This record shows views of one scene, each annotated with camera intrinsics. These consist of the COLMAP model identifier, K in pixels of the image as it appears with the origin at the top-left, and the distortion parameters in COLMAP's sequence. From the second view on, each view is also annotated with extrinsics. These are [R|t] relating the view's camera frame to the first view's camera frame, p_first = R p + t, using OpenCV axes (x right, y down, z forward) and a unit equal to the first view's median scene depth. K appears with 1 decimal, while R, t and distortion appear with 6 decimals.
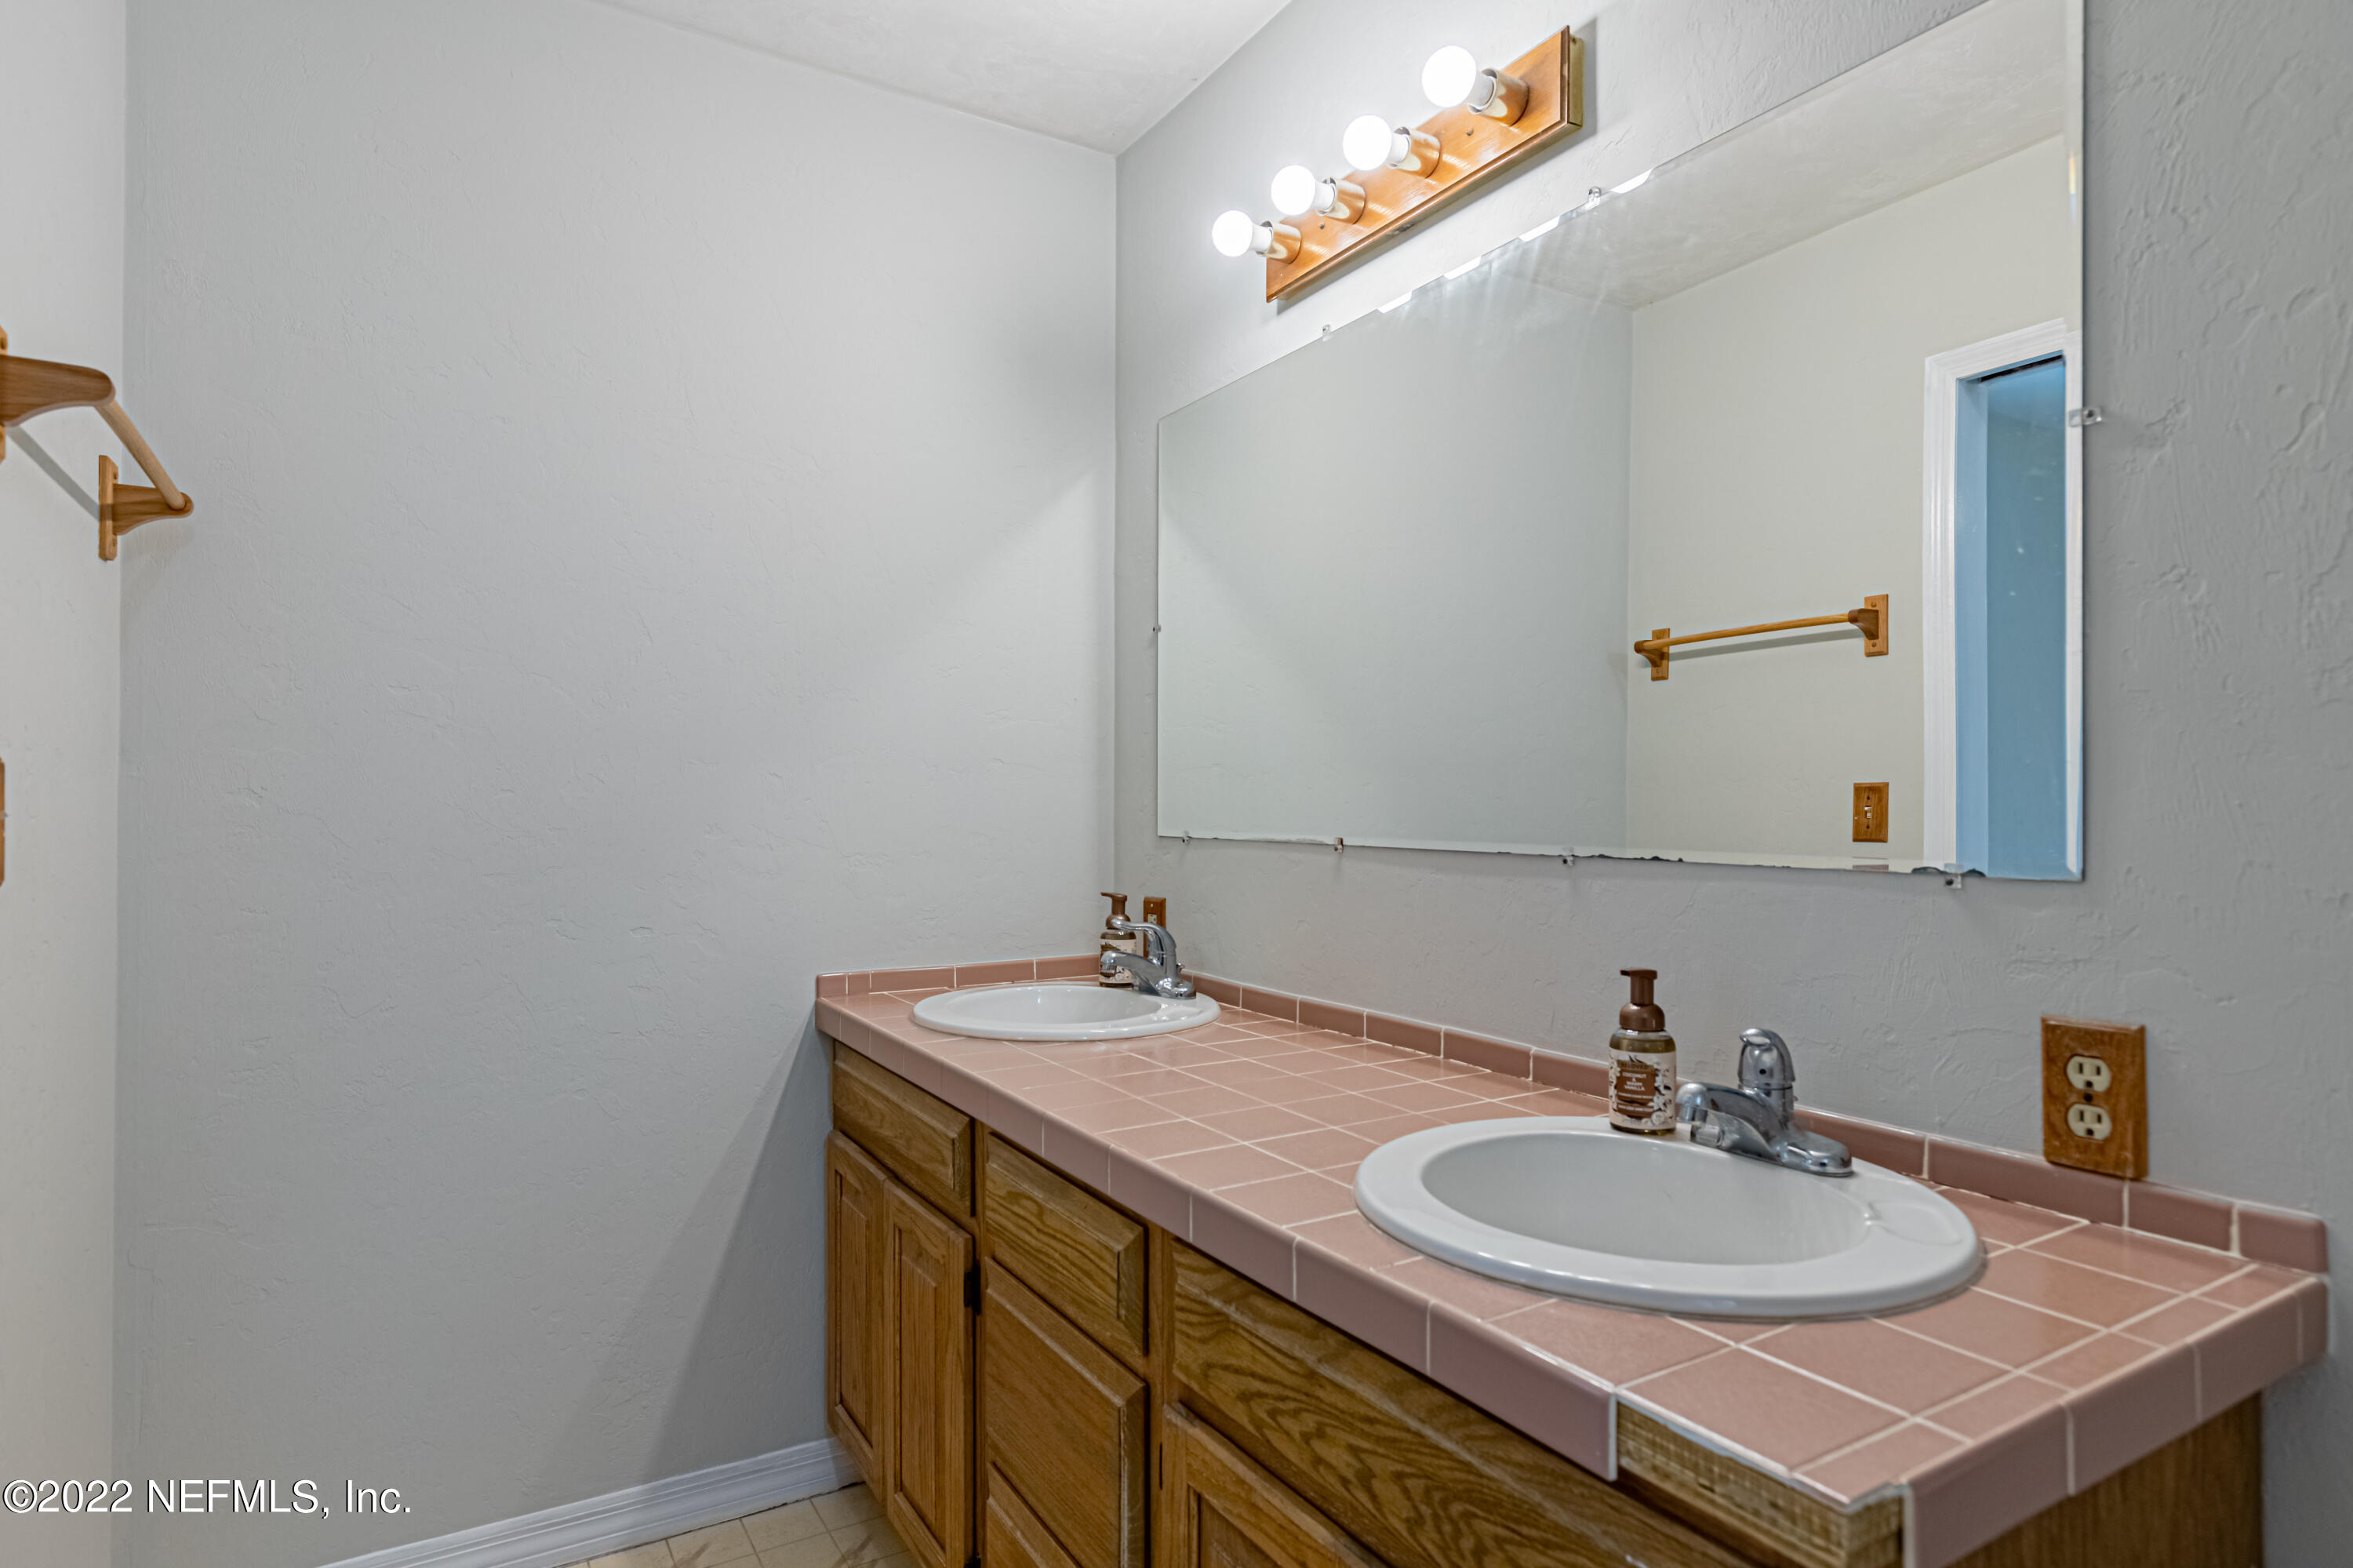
lens RADIAL K [[1308.8, 0, 1233.0], [0, 1308.8, 790.7], [0, 0, 1]] dist [0.000544, 0.000560]
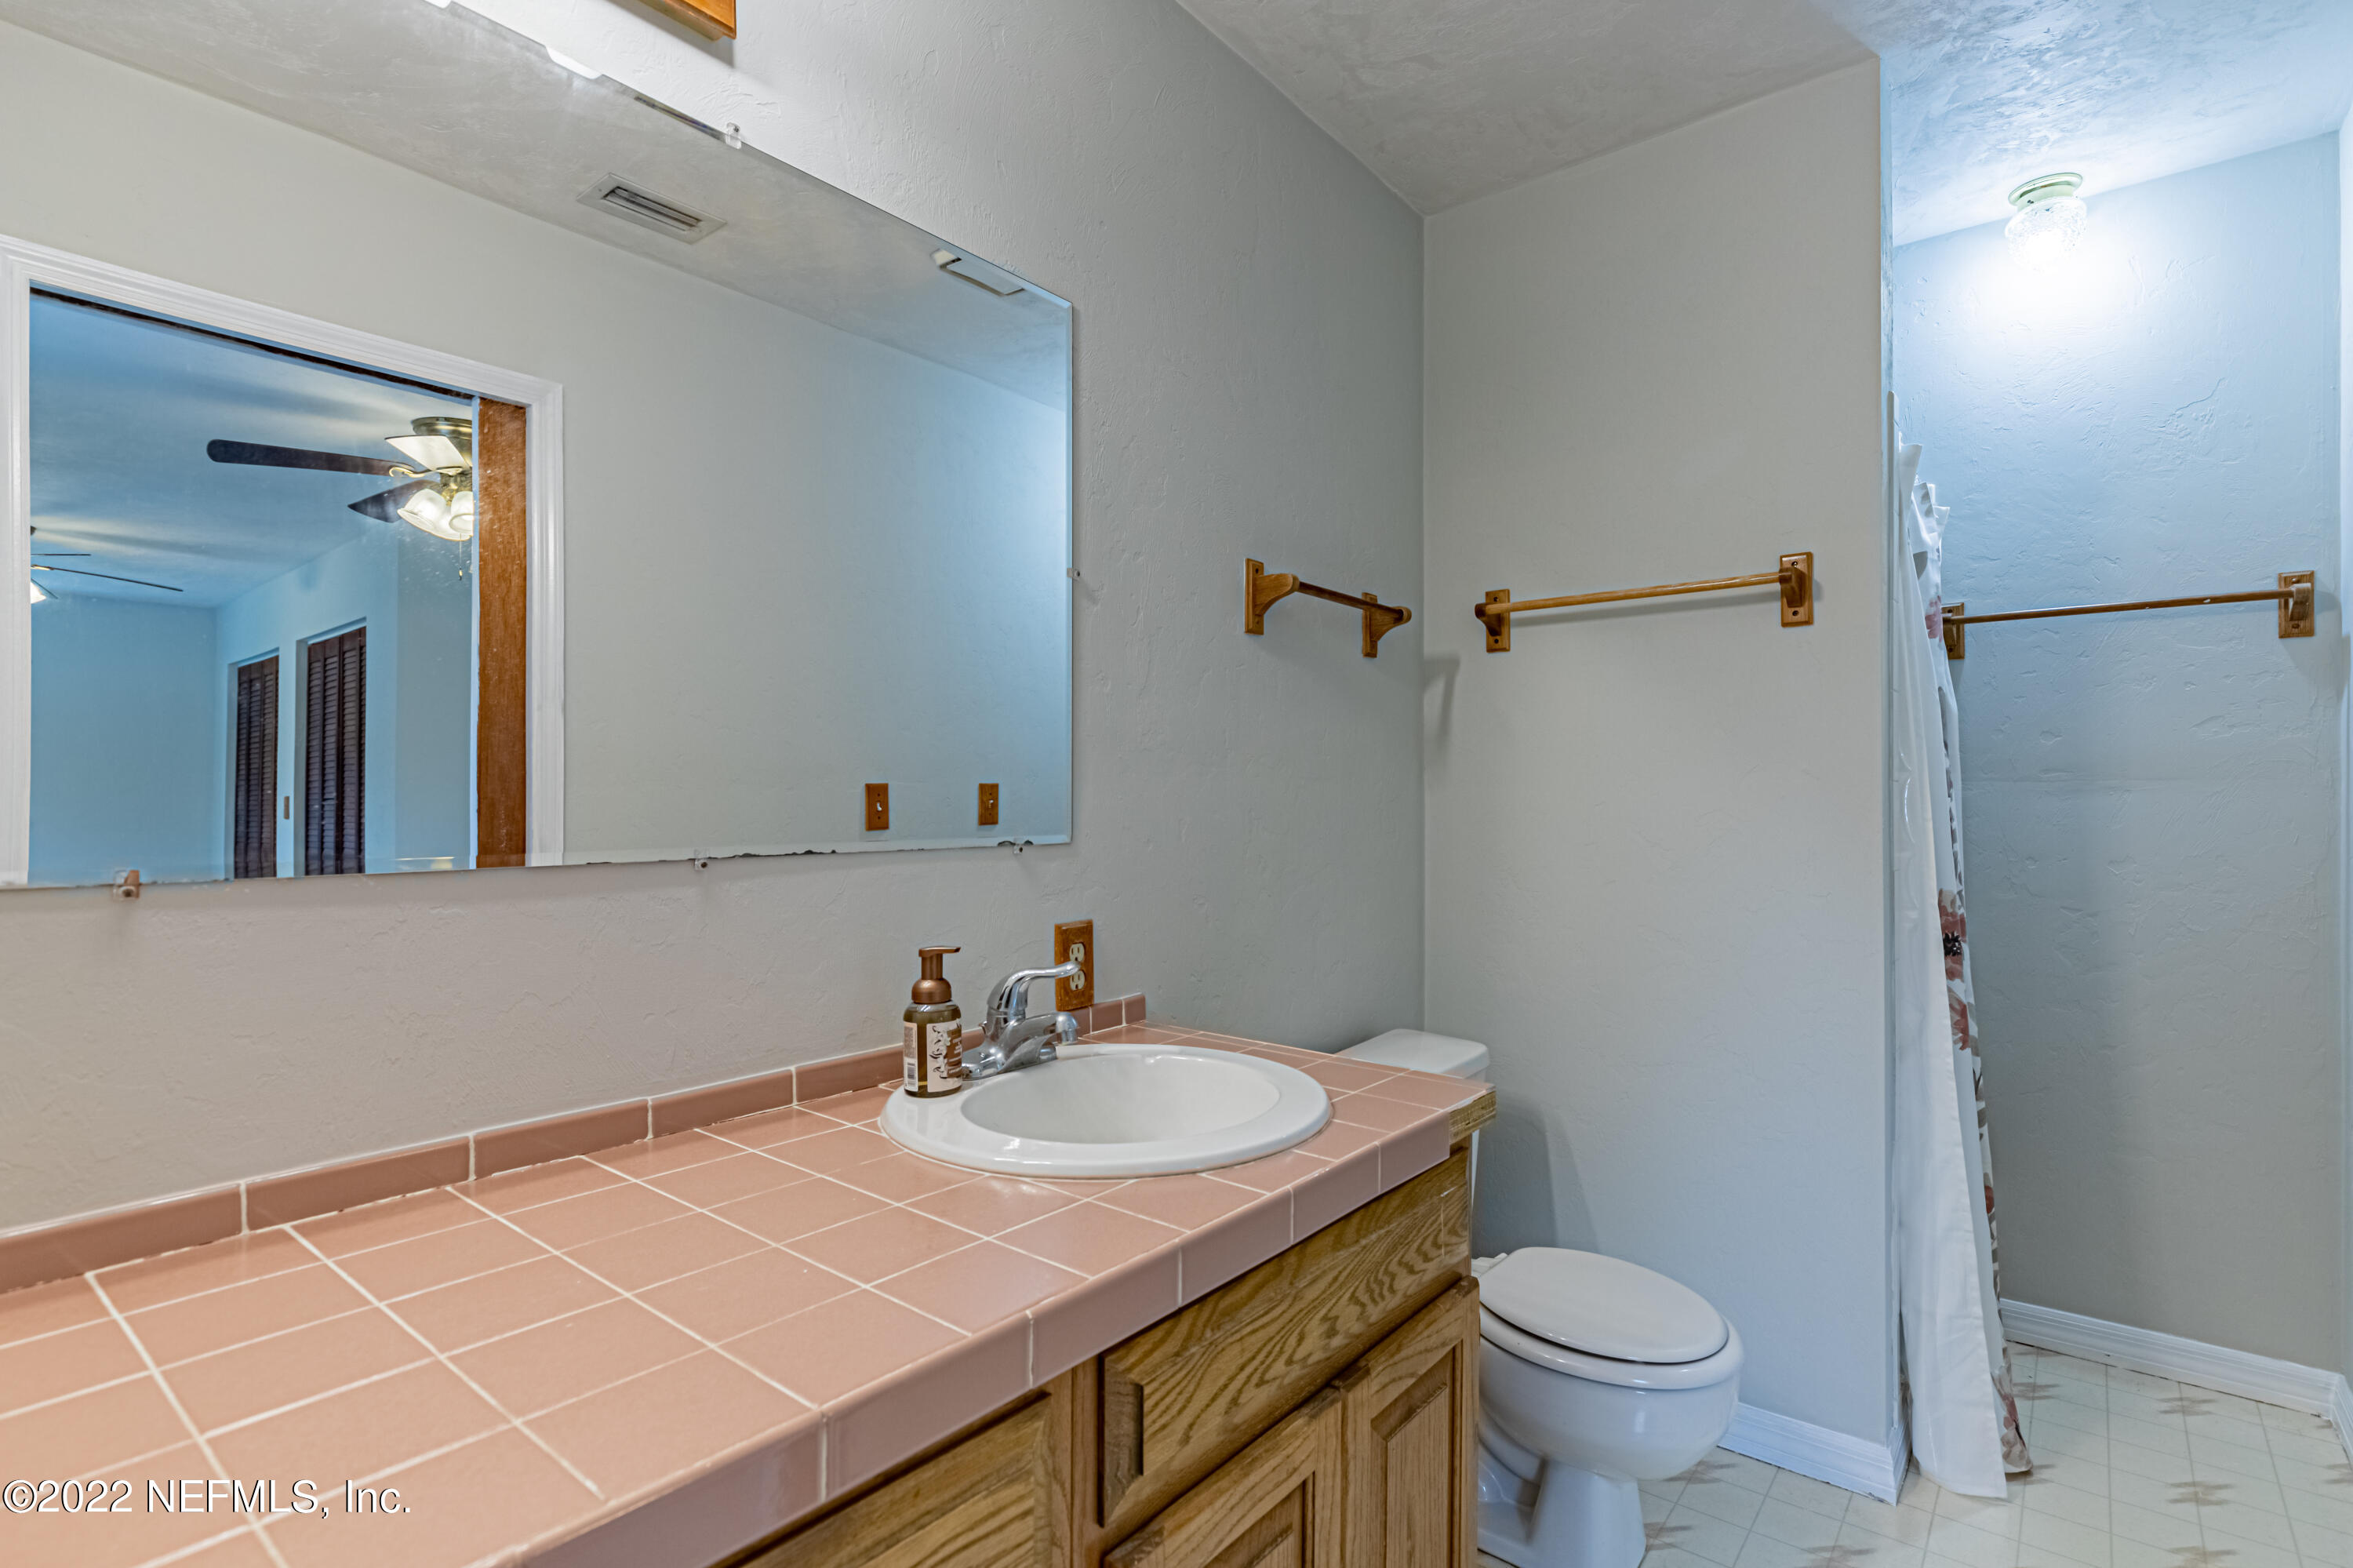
lens RADIAL K [[1110.7, 0, 1187.3], [0, 1110.7, 791.6], [0, 0, 1]] dist [0.000827, -0.000251]
pose [[-0.317554, 0.005062, 0.948227, -0.758961], [-0.007604, 0.999940, -0.007884, 0.011643], [-0.948210, -0.009714, -0.317497, 1.278345]]
